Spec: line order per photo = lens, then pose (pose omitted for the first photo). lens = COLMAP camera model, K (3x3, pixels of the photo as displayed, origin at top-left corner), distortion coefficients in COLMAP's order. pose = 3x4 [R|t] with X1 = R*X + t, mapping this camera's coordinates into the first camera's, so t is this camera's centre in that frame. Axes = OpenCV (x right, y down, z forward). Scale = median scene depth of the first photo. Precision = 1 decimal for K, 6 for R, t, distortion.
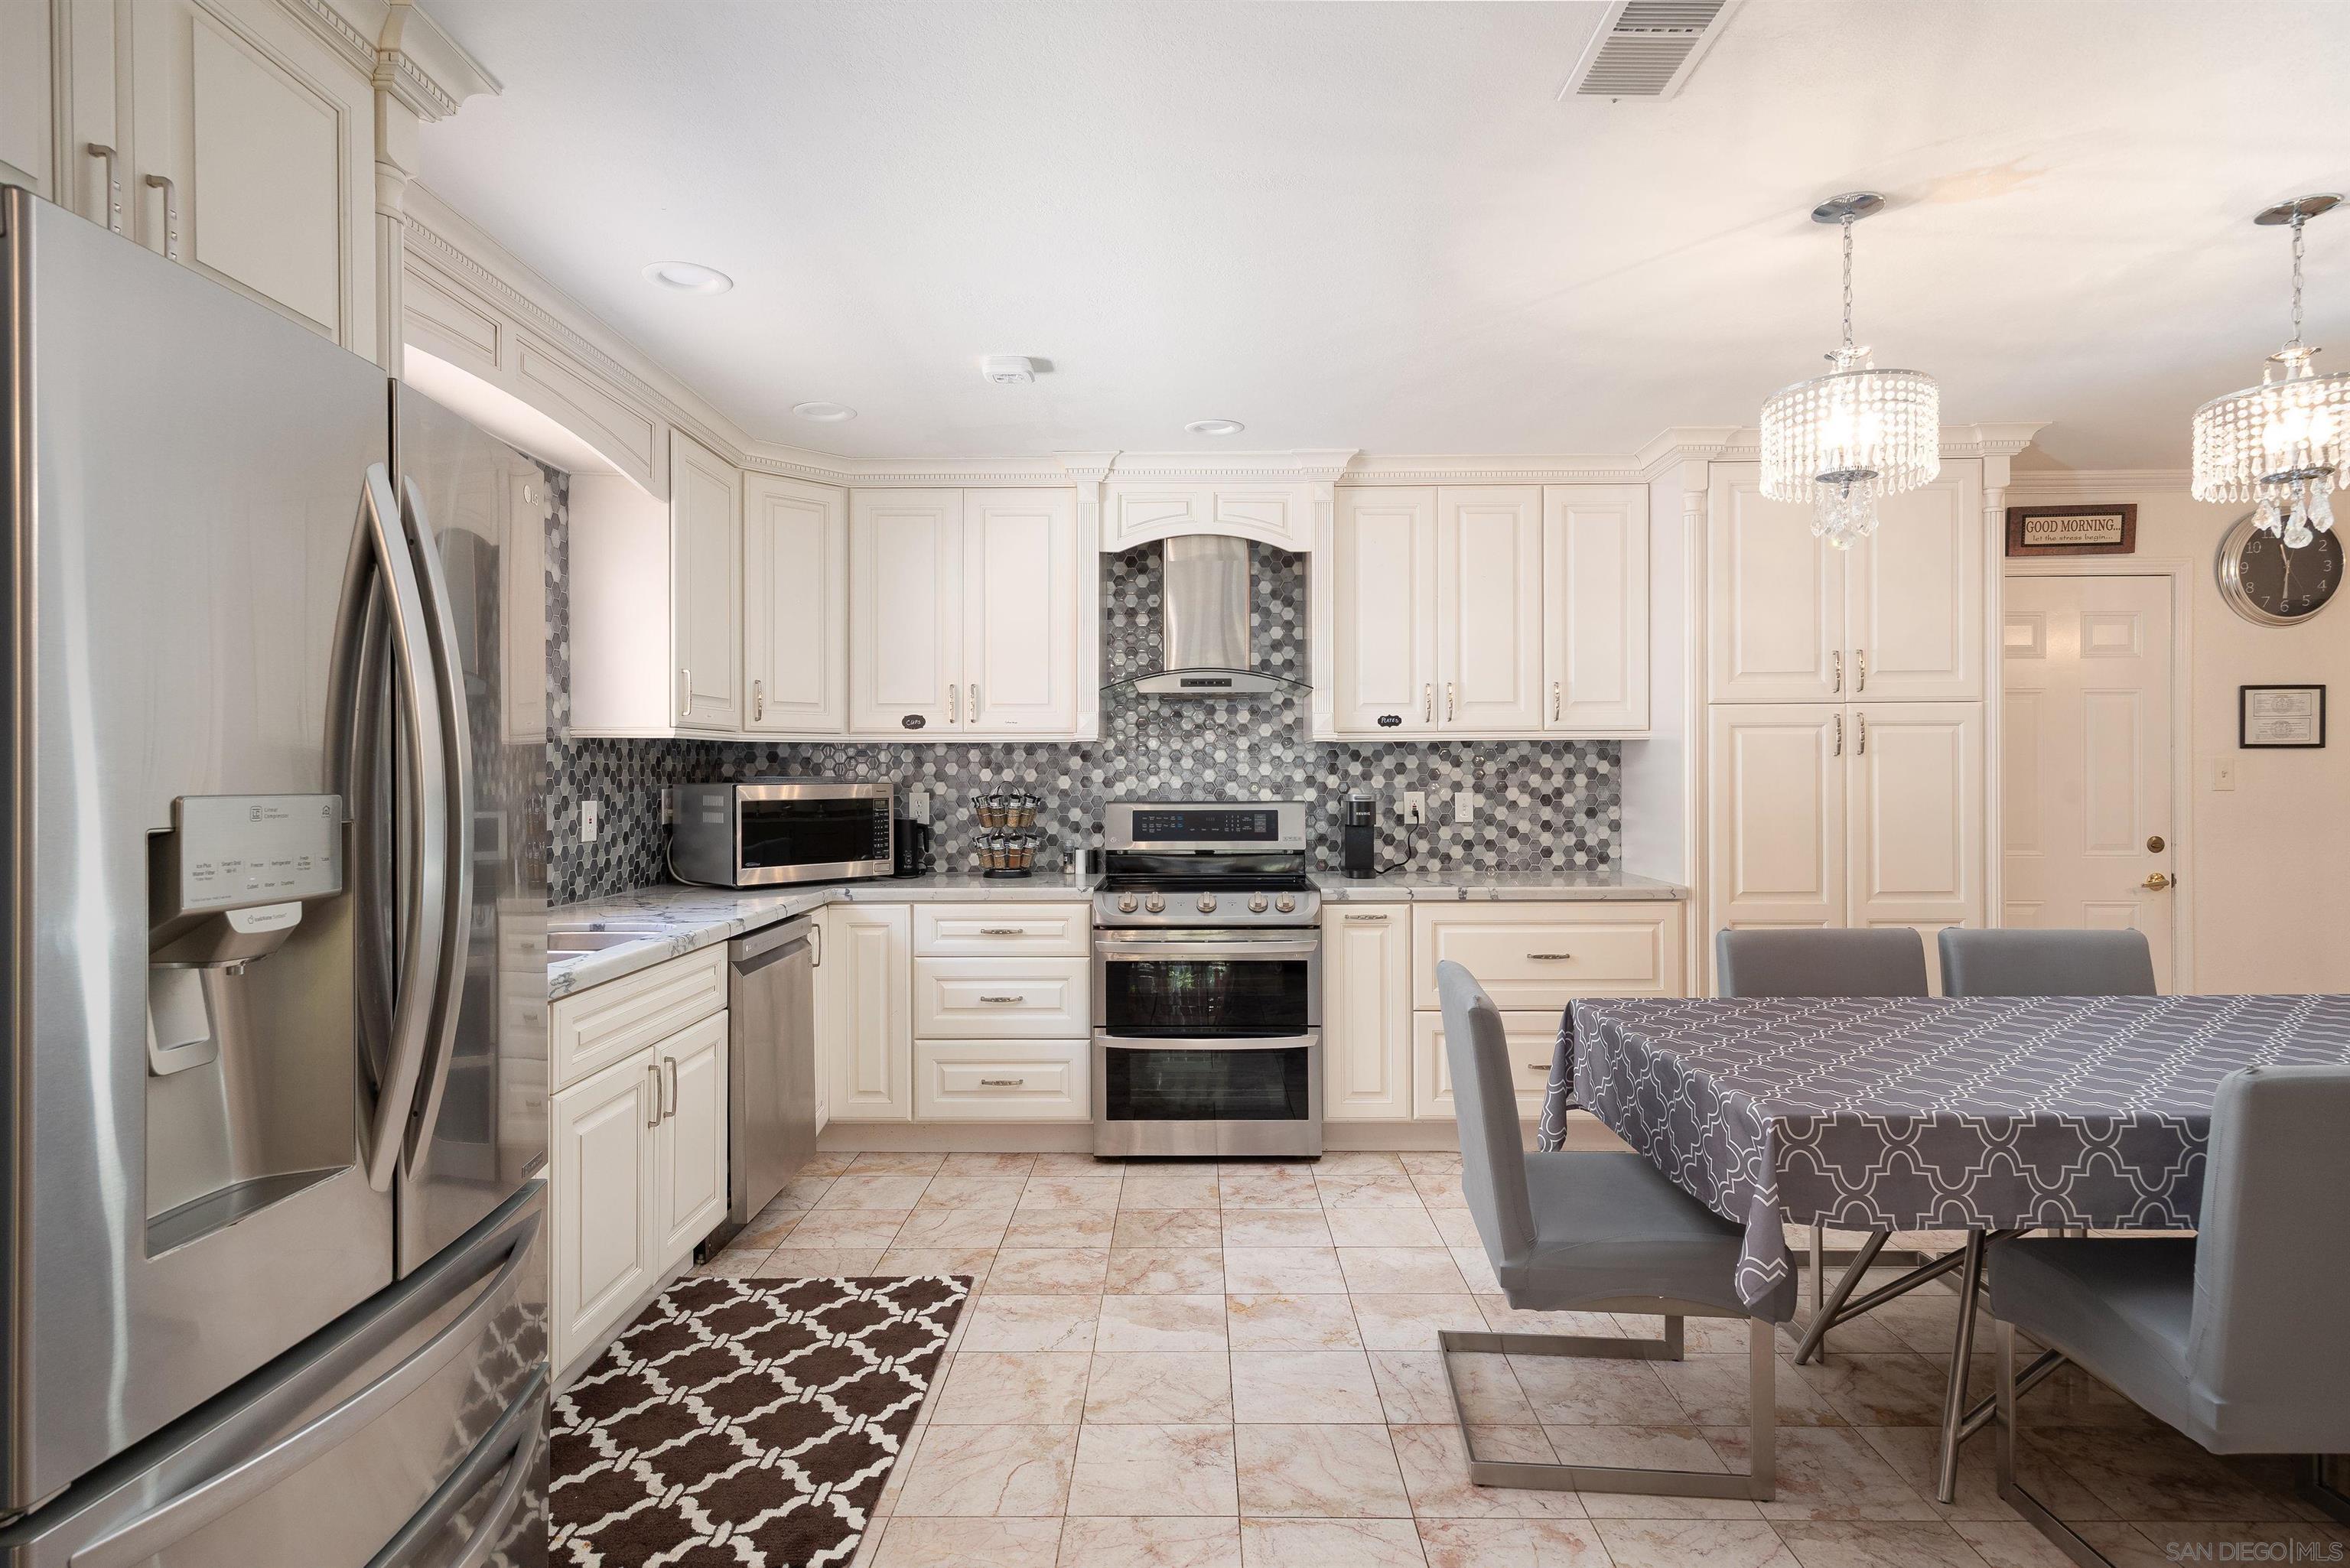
lens RADIAL K [[1244.7, 0, 1171.6], [0, 1244.7, 780.5], [0, 0, 1]] dist [0.015862, 0.001198]
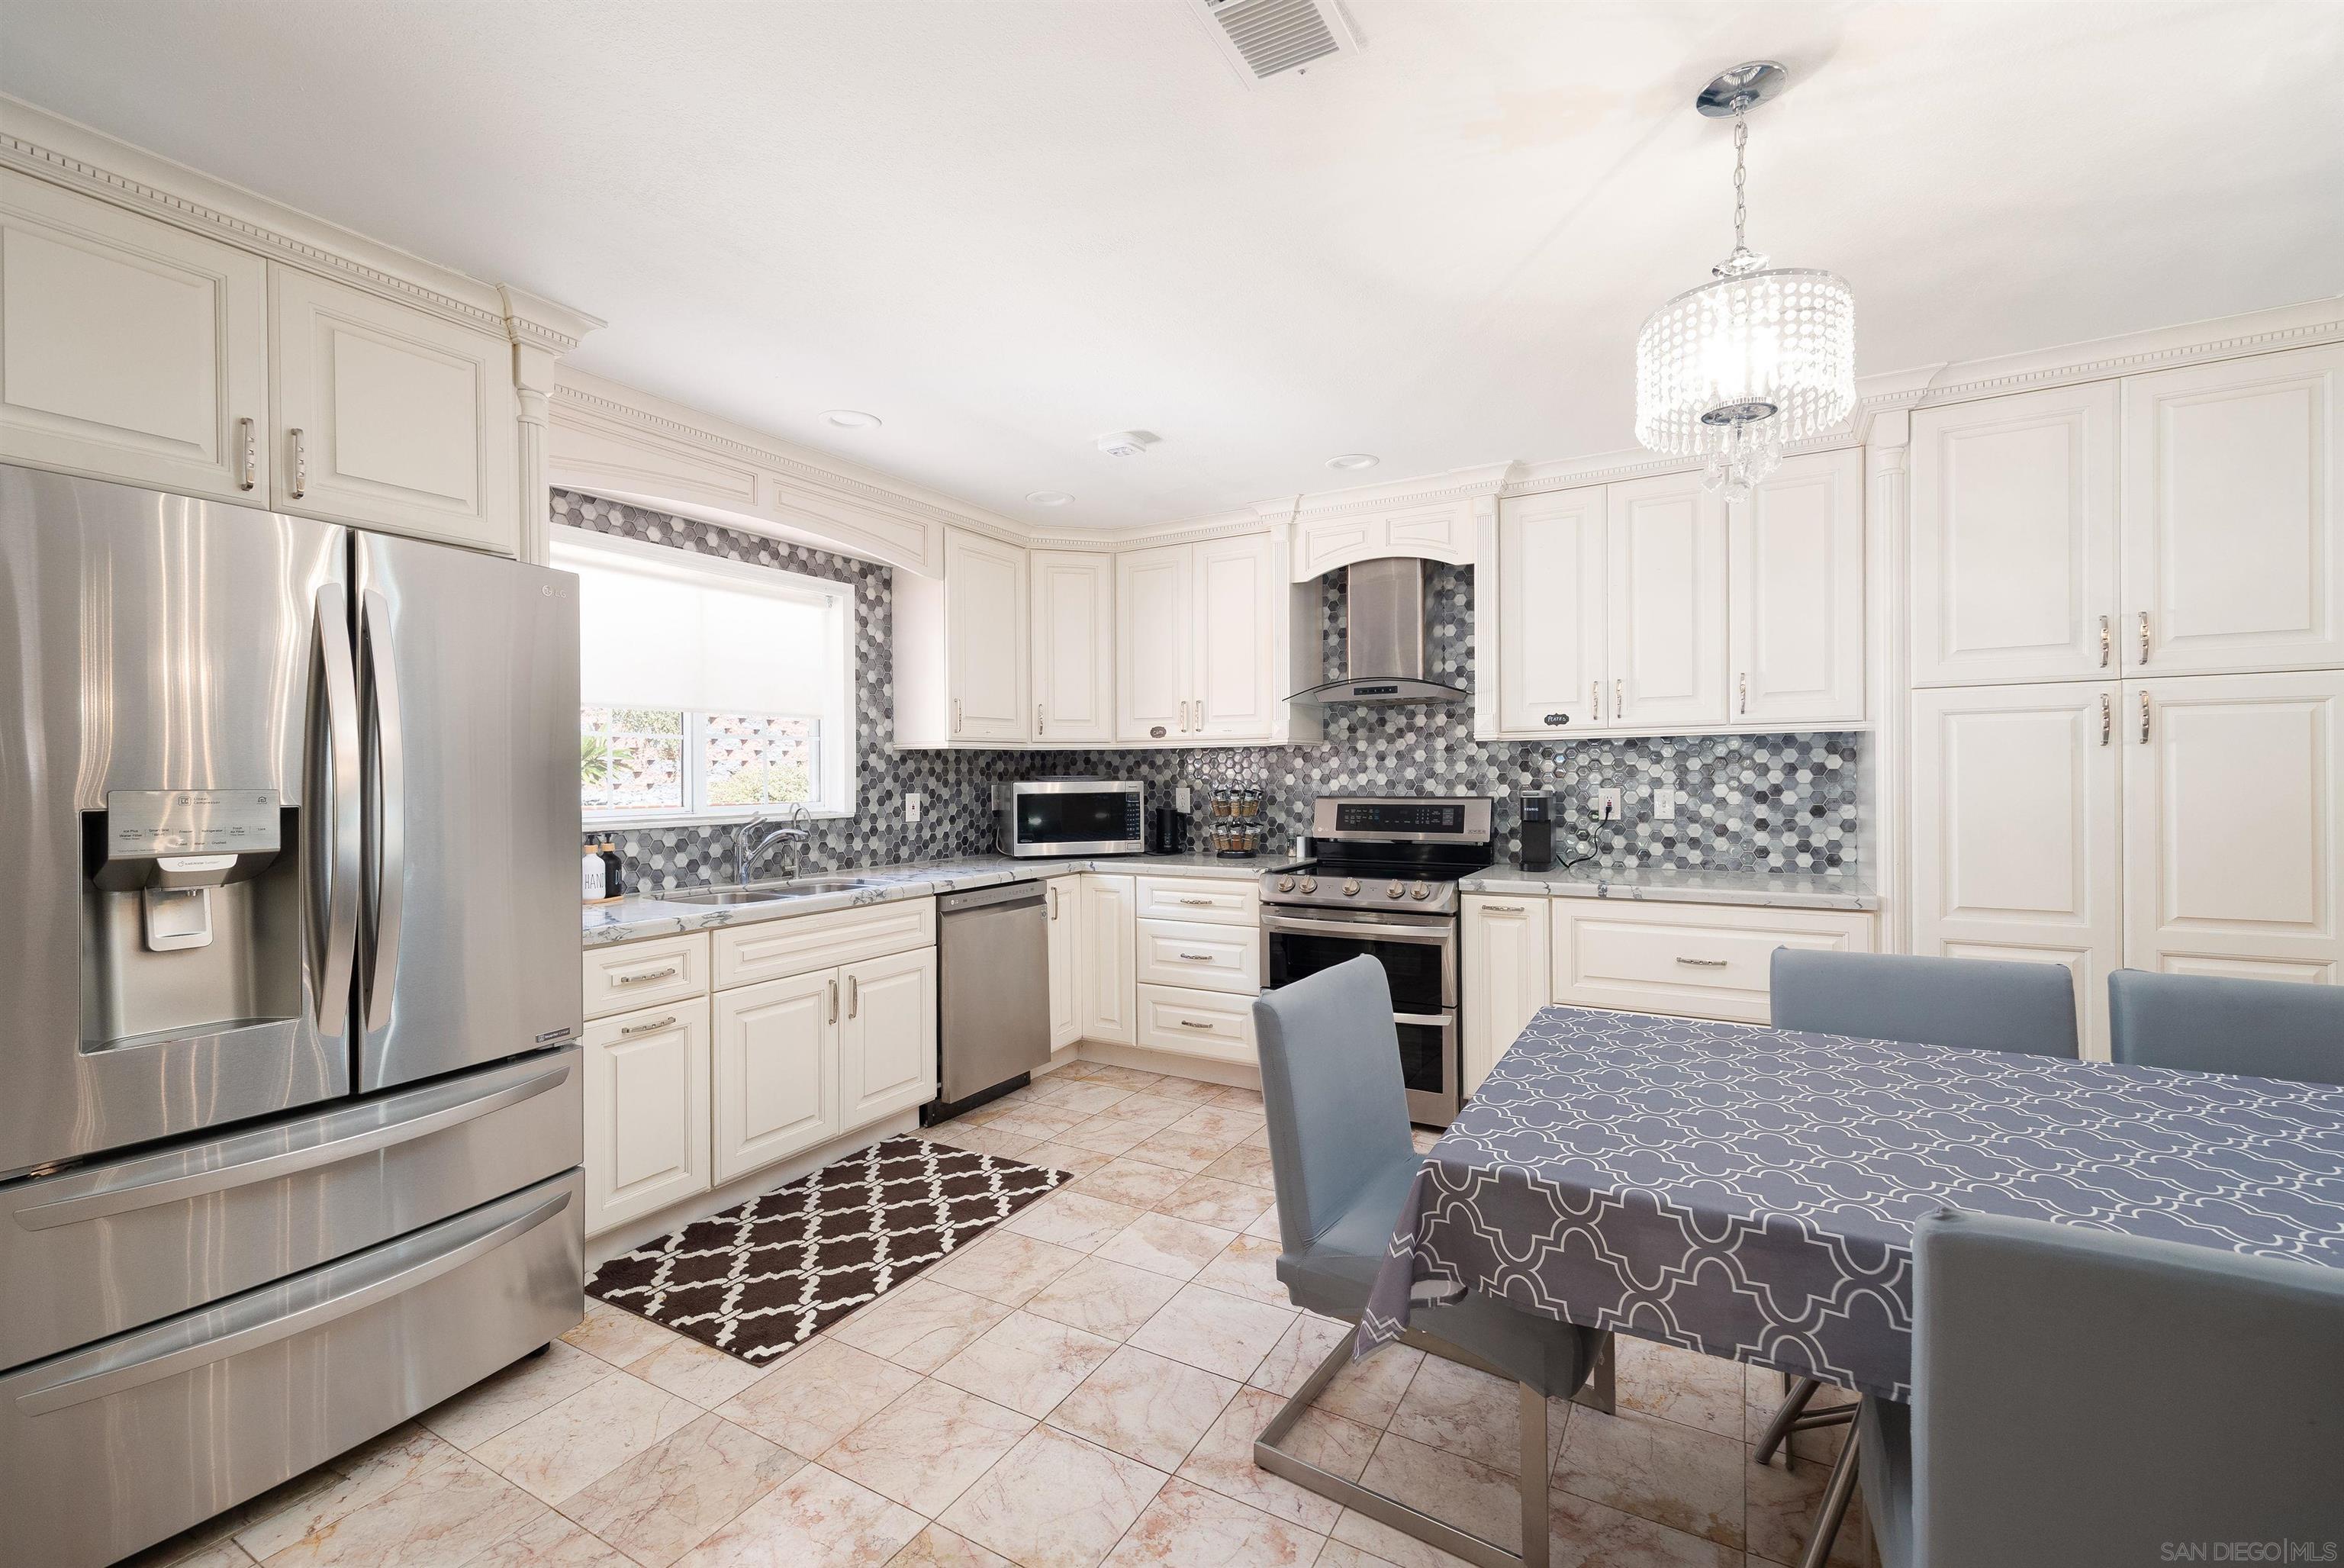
lens RADIAL K [[987.2, 0, 1184.9], [0, 987.2, 780.4], [0, 0, 1]] dist [0.009568, -0.000832]
pose [[0.871570, -0.001075, -0.490270, 0.324577], [0.002884, 0.999992, 0.002934, -0.000778], [0.490263, -0.003971, 0.871565, 0.145420]]
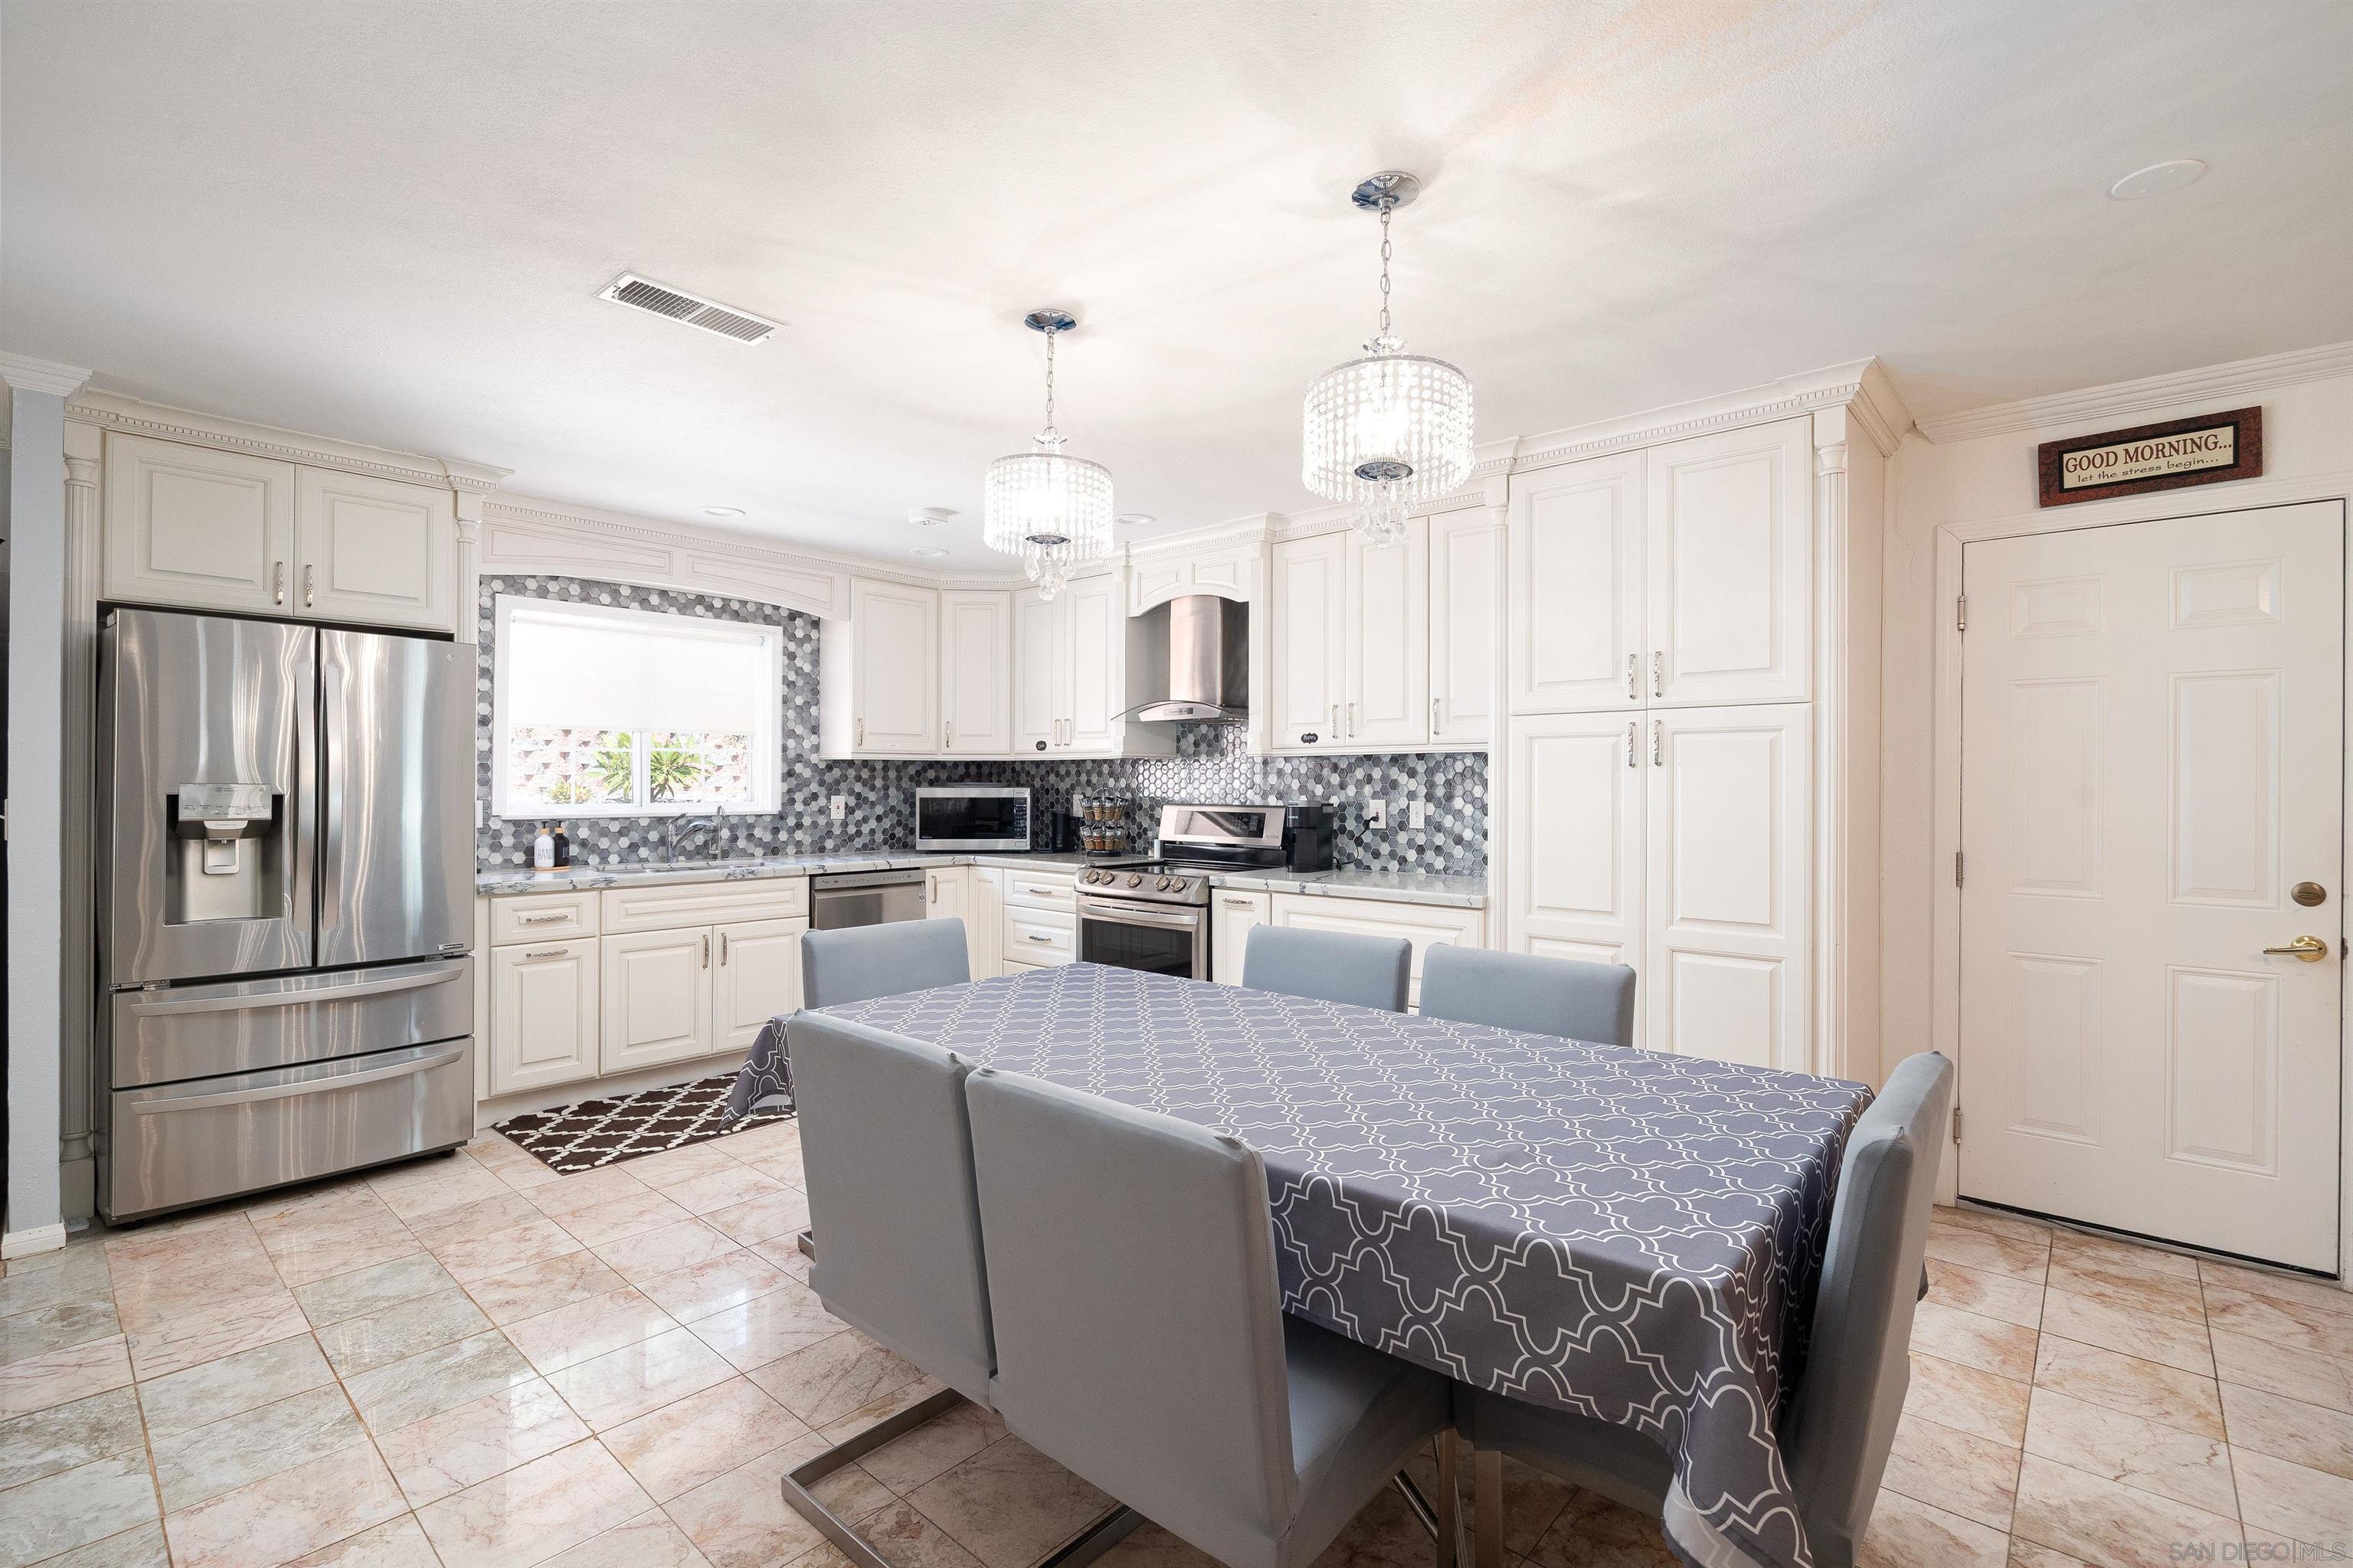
lens RADIAL K [[1078.4, 0, 1205.2], [0, 1078.4, 784.9], [0, 0, 1]] dist [-0.012433, 0.001778]
pose [[0.751585, 0.007159, -0.659597, 0.809780], [-0.010121, 0.999949, -0.000679, -0.002455], [0.659558, 0.007186, 0.751619, 0.187140]]
